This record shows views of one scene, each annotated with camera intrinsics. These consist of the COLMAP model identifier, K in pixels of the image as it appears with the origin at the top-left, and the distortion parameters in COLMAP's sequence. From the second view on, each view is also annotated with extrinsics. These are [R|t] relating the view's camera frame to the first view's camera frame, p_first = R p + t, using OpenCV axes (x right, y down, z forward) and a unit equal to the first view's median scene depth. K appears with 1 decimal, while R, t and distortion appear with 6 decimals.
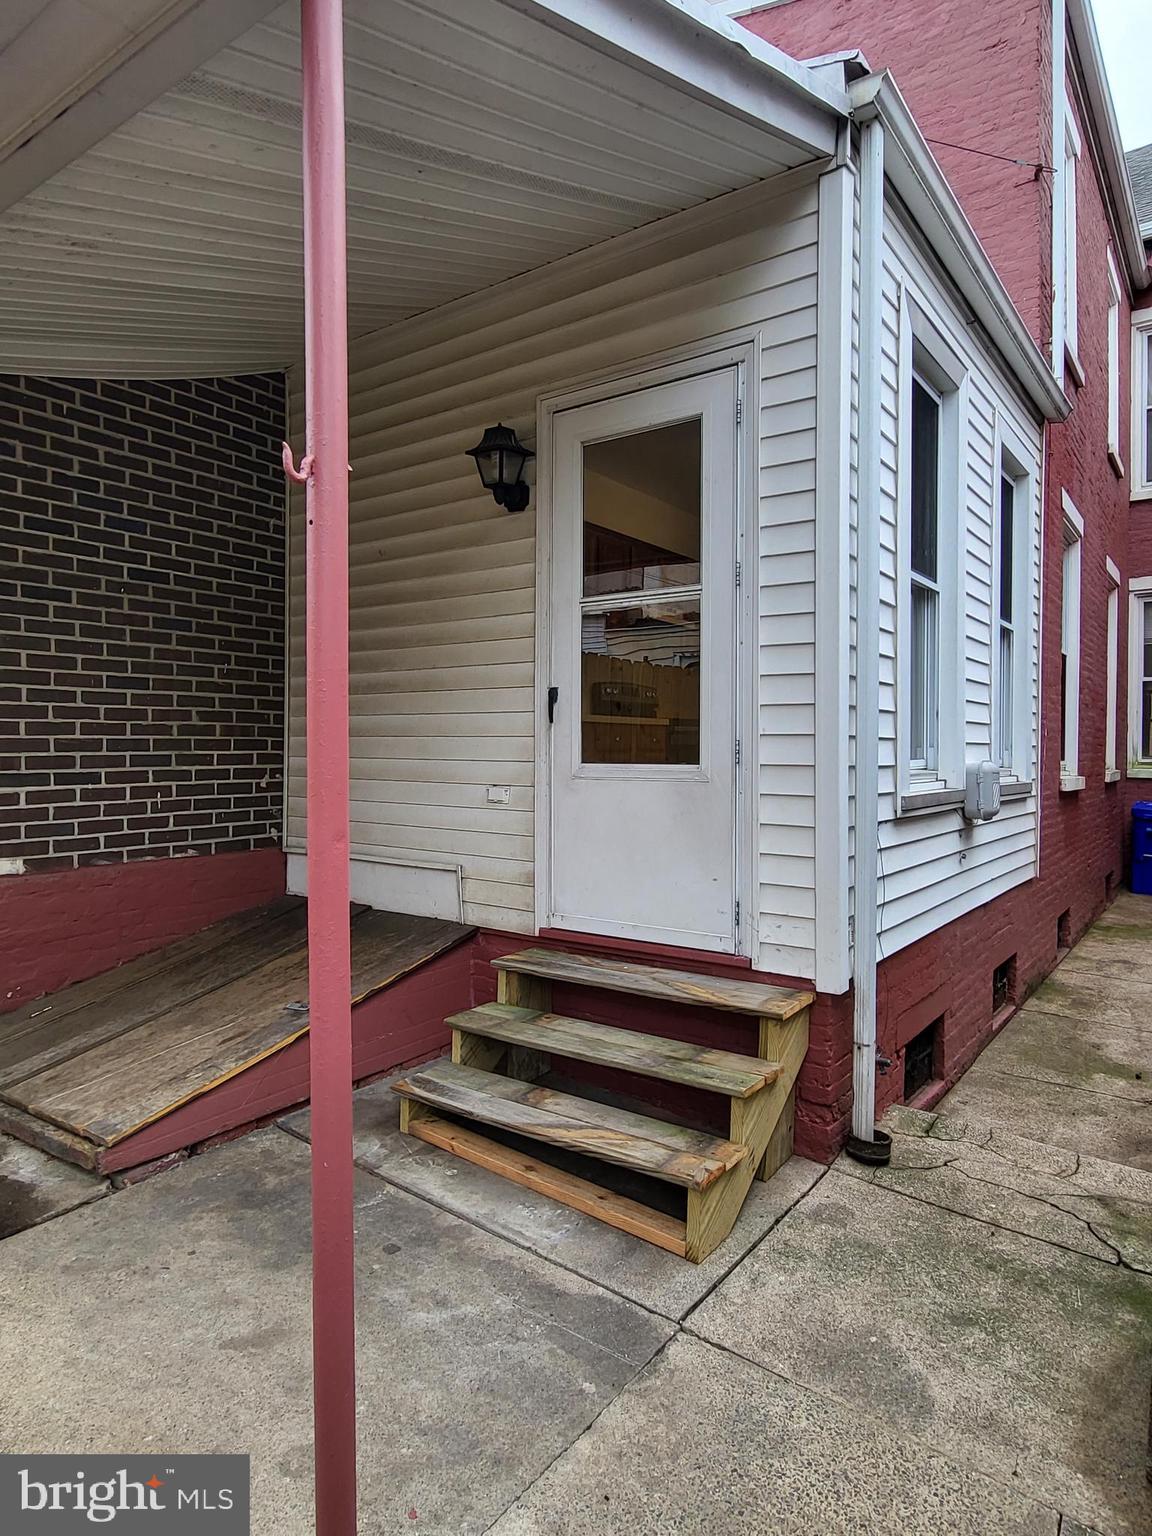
lens RADIAL K [[926.0, 0, 577.2], [0, 926.0, 756.8], [0, 0, 1]] dist [0.006603, -0.007437]
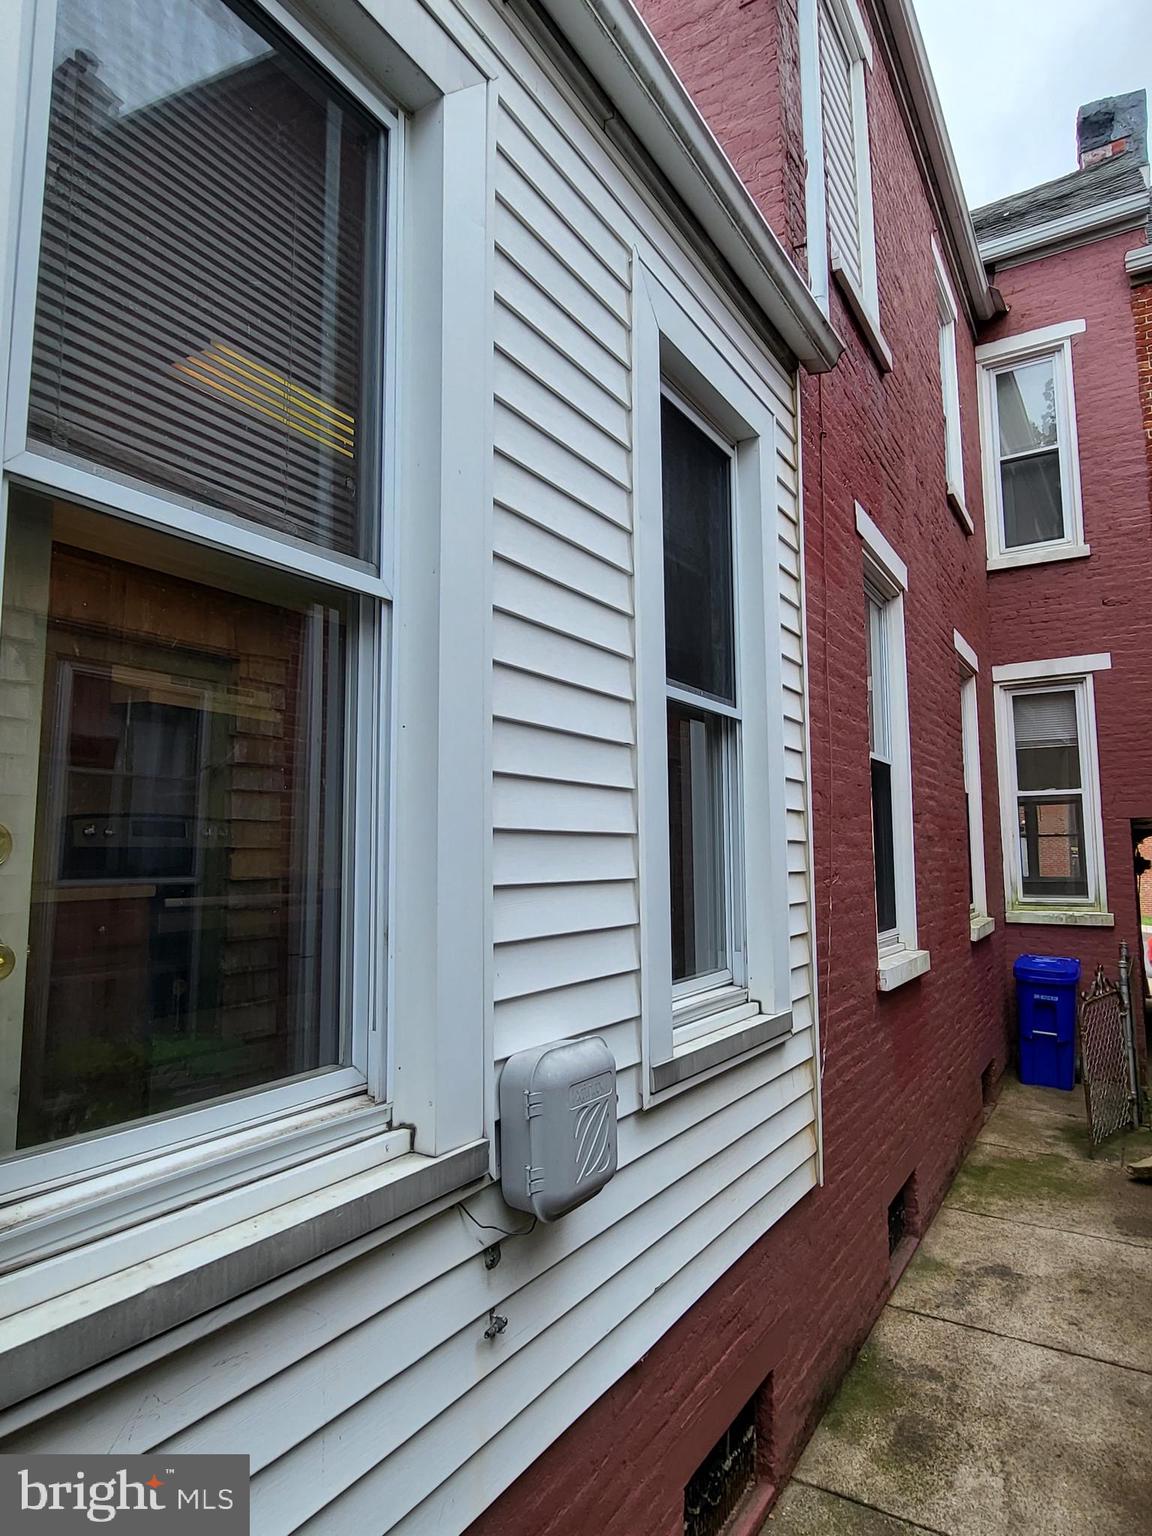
lens RADIAL K [[926.0, 0, 575.6], [0, 926.0, 773.7], [0, 0, 1]] dist [0.006603, -0.007437]
pose [[0.996395, -0.010098, 0.084236, 0.255060], [0.018600, 0.994737, -0.100757, -0.042311], [-0.082776, 0.101960, 0.991339, 0.376016]]
